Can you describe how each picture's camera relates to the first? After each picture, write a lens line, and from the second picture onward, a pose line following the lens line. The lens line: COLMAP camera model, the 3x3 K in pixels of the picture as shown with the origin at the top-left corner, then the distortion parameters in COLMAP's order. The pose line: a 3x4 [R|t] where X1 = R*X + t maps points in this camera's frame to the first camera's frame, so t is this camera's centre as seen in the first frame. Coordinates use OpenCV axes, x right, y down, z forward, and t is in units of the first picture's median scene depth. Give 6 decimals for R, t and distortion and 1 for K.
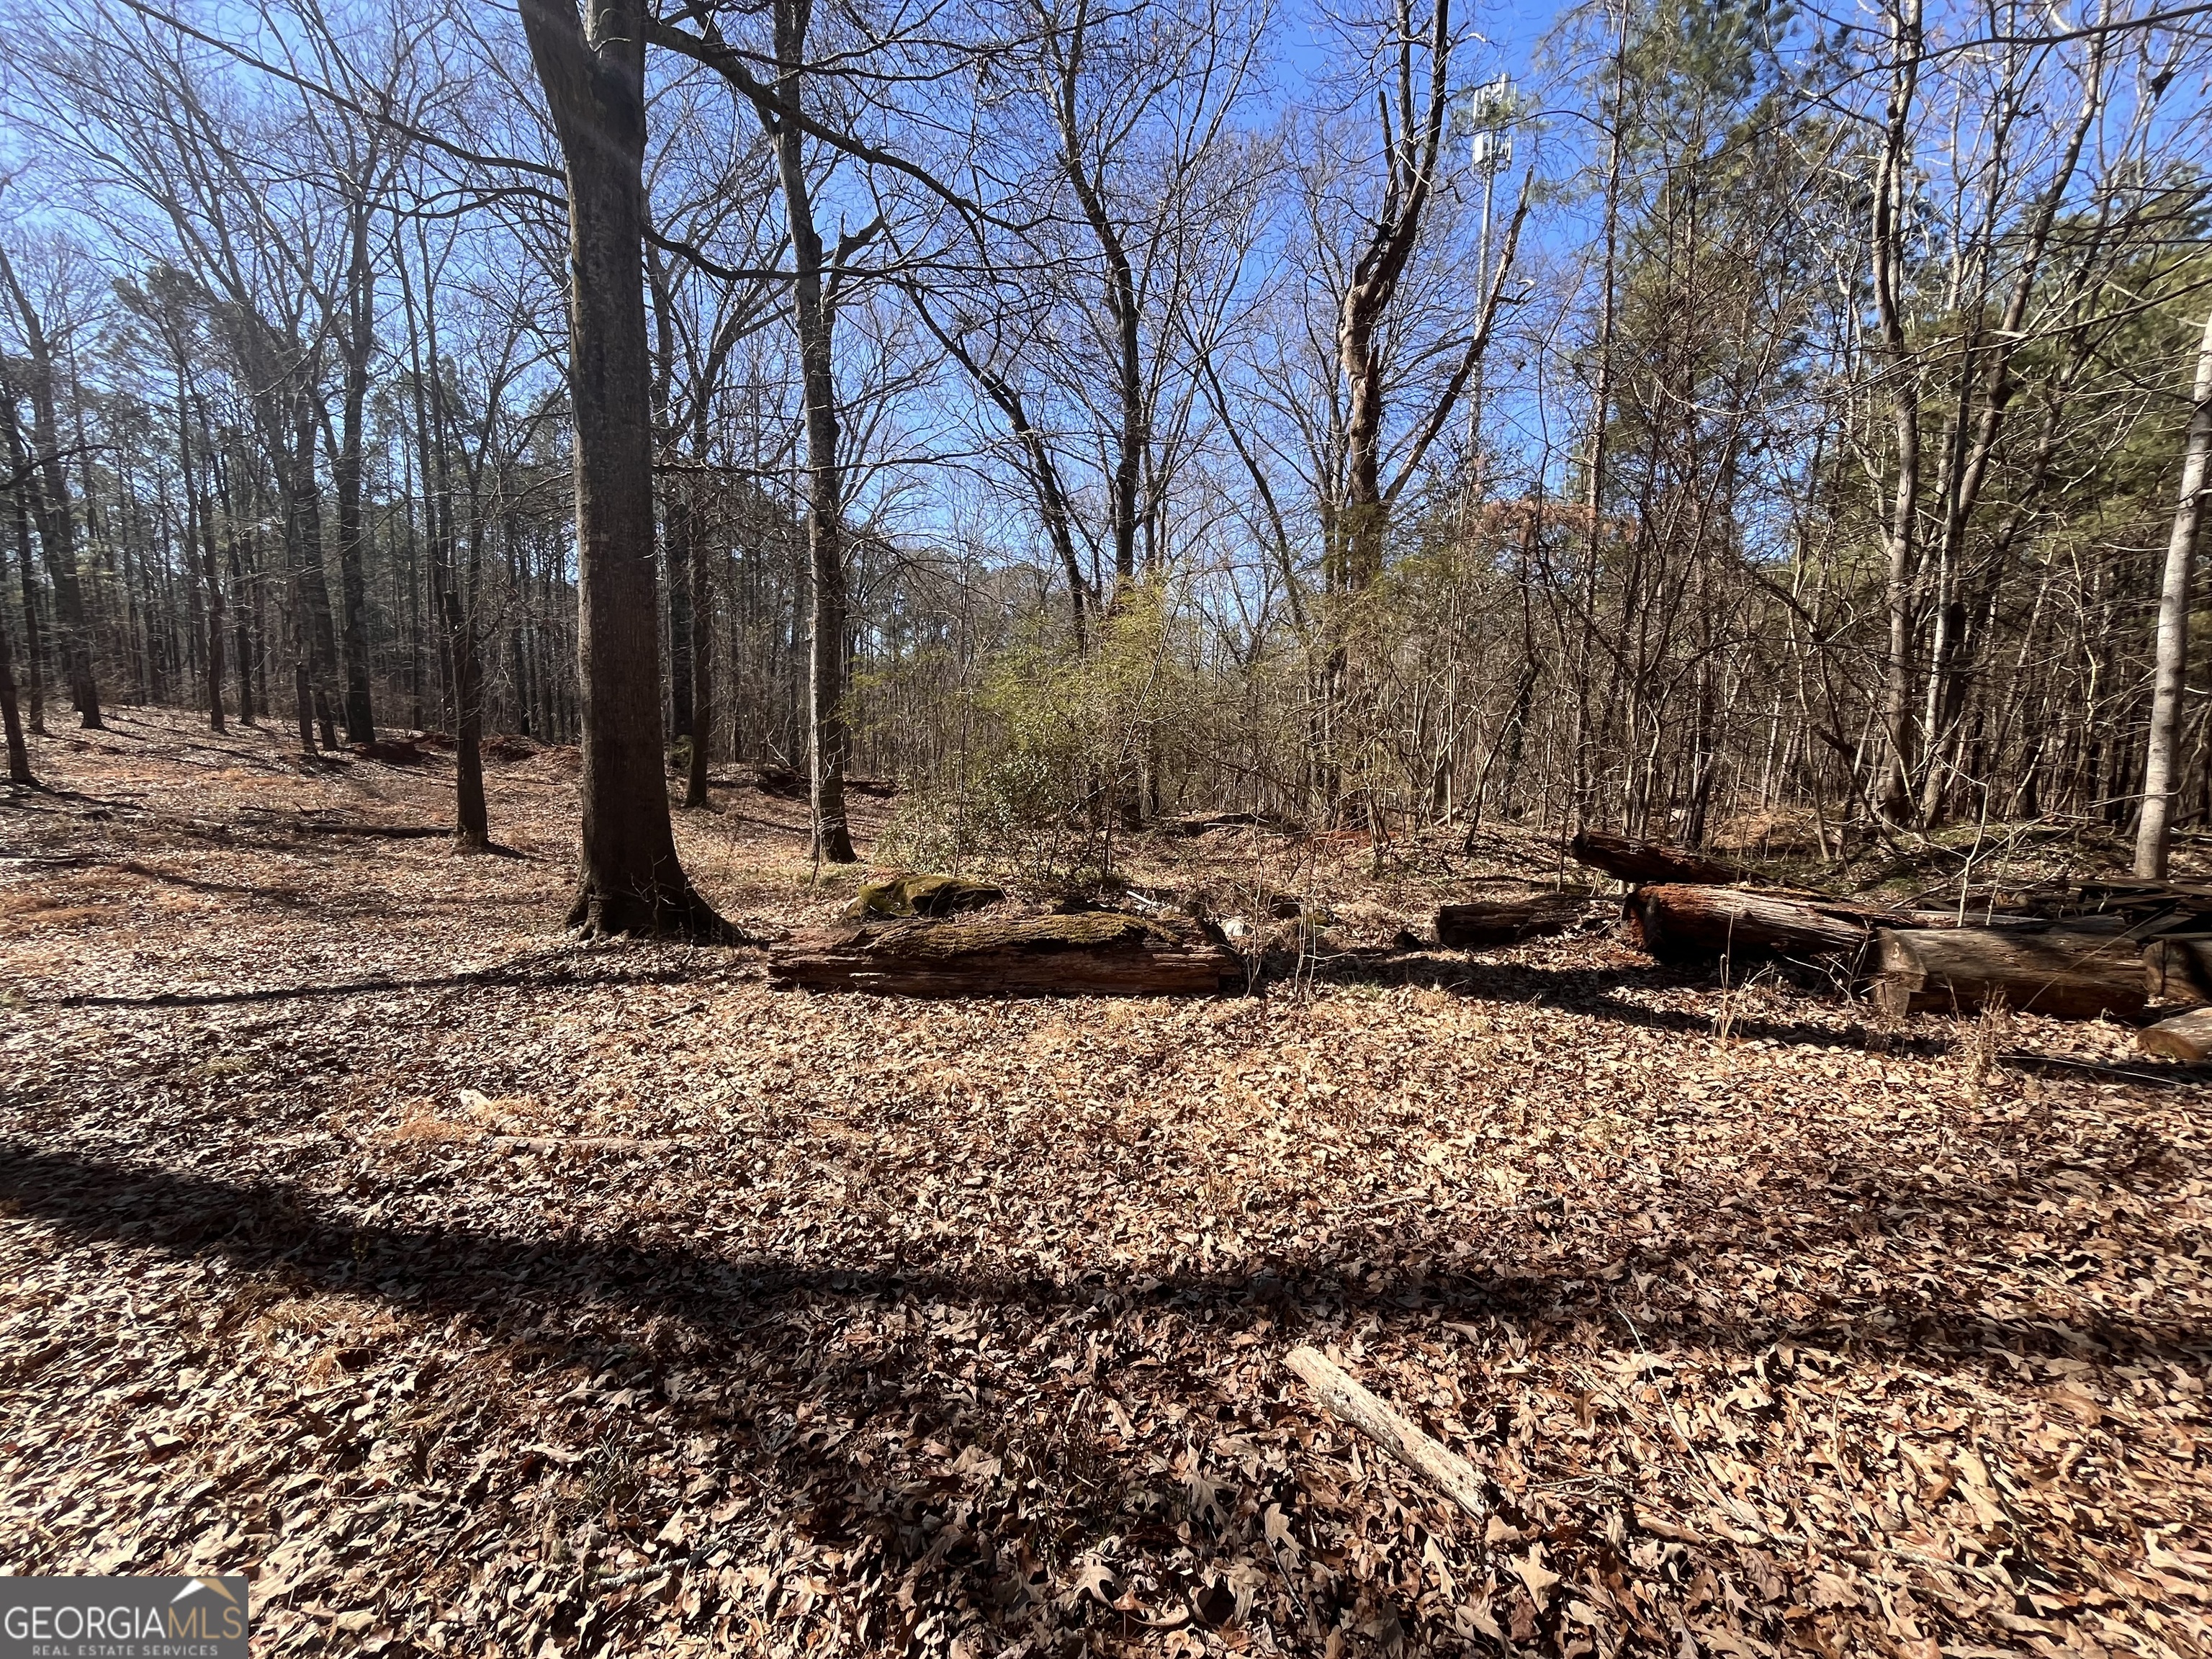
lens RADIAL K [[890.4, 0, 1095.6], [0, 890.4, 826.5], [0, 0, 1]] dist [-0.006447, 0.000460]
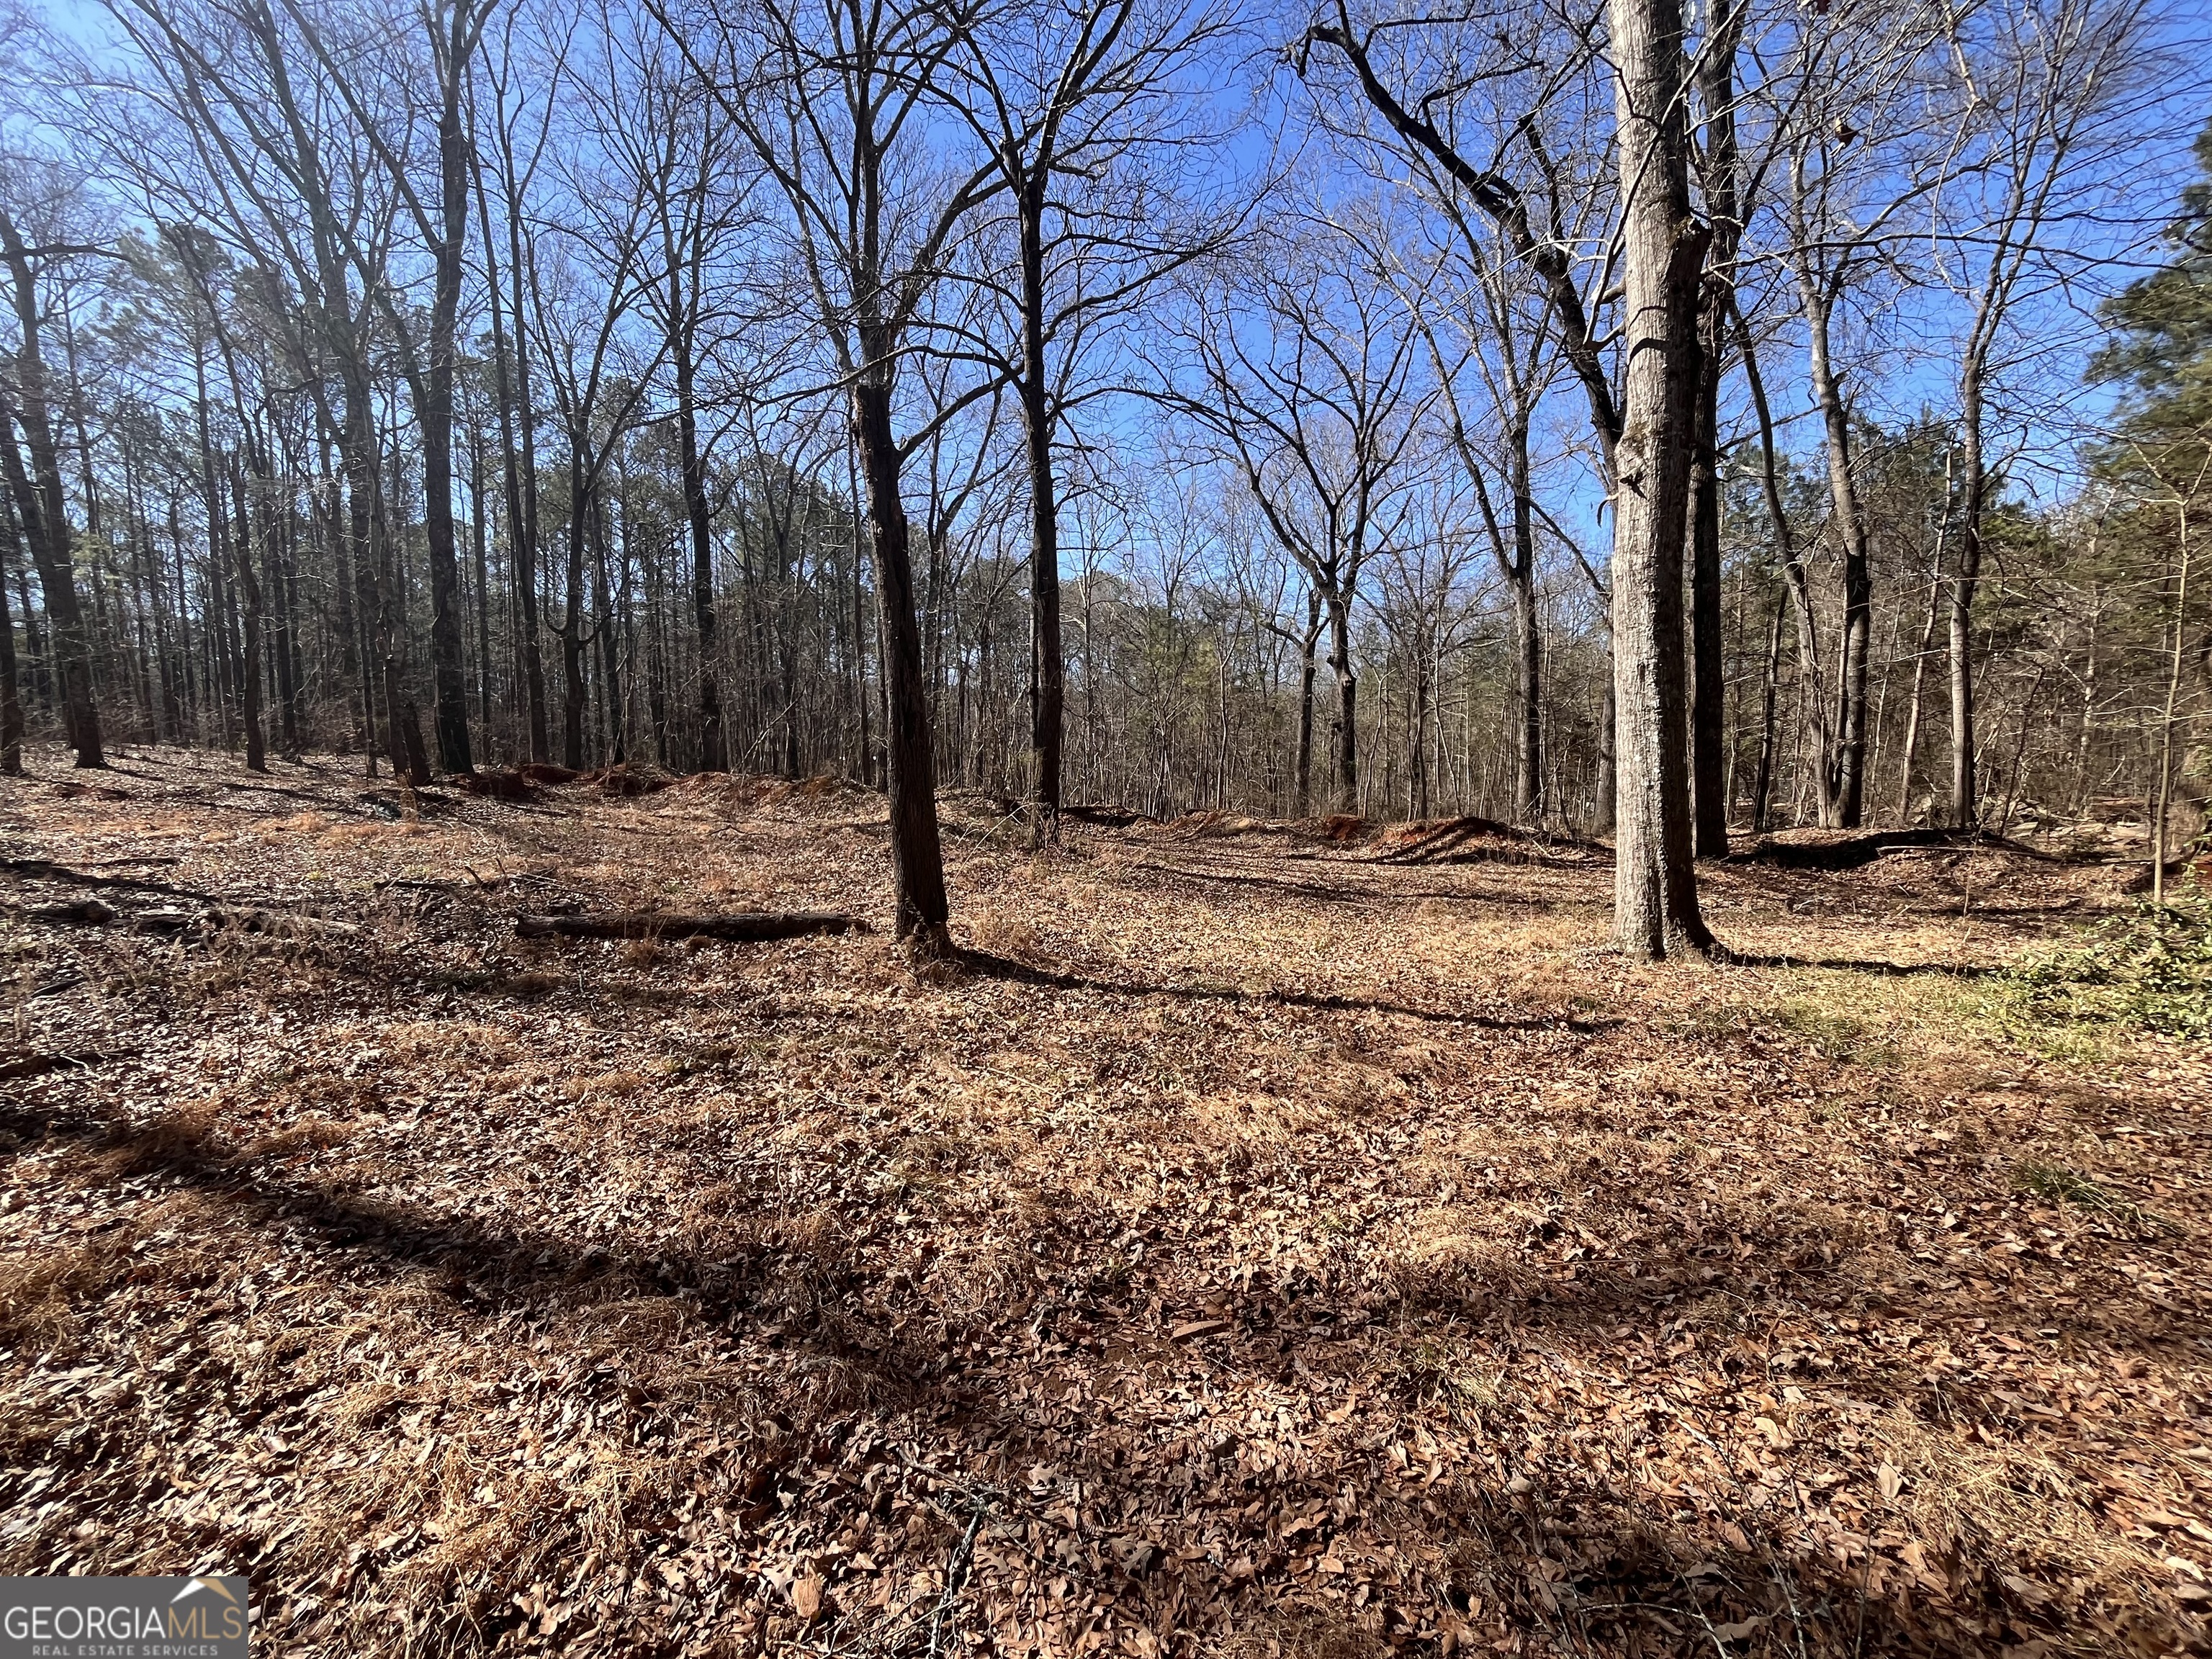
lens RADIAL K [[890.4, 0, 1095.6], [0, 890.4, 826.5], [0, 0, 1]] dist [-0.006447, 0.000460]
pose [[0.999381, -0.034971, -0.003886, -0.303061], [0.034847, 0.998990, -0.028373, -0.013190], [0.004875, 0.028220, 0.999590, 0.274458]]
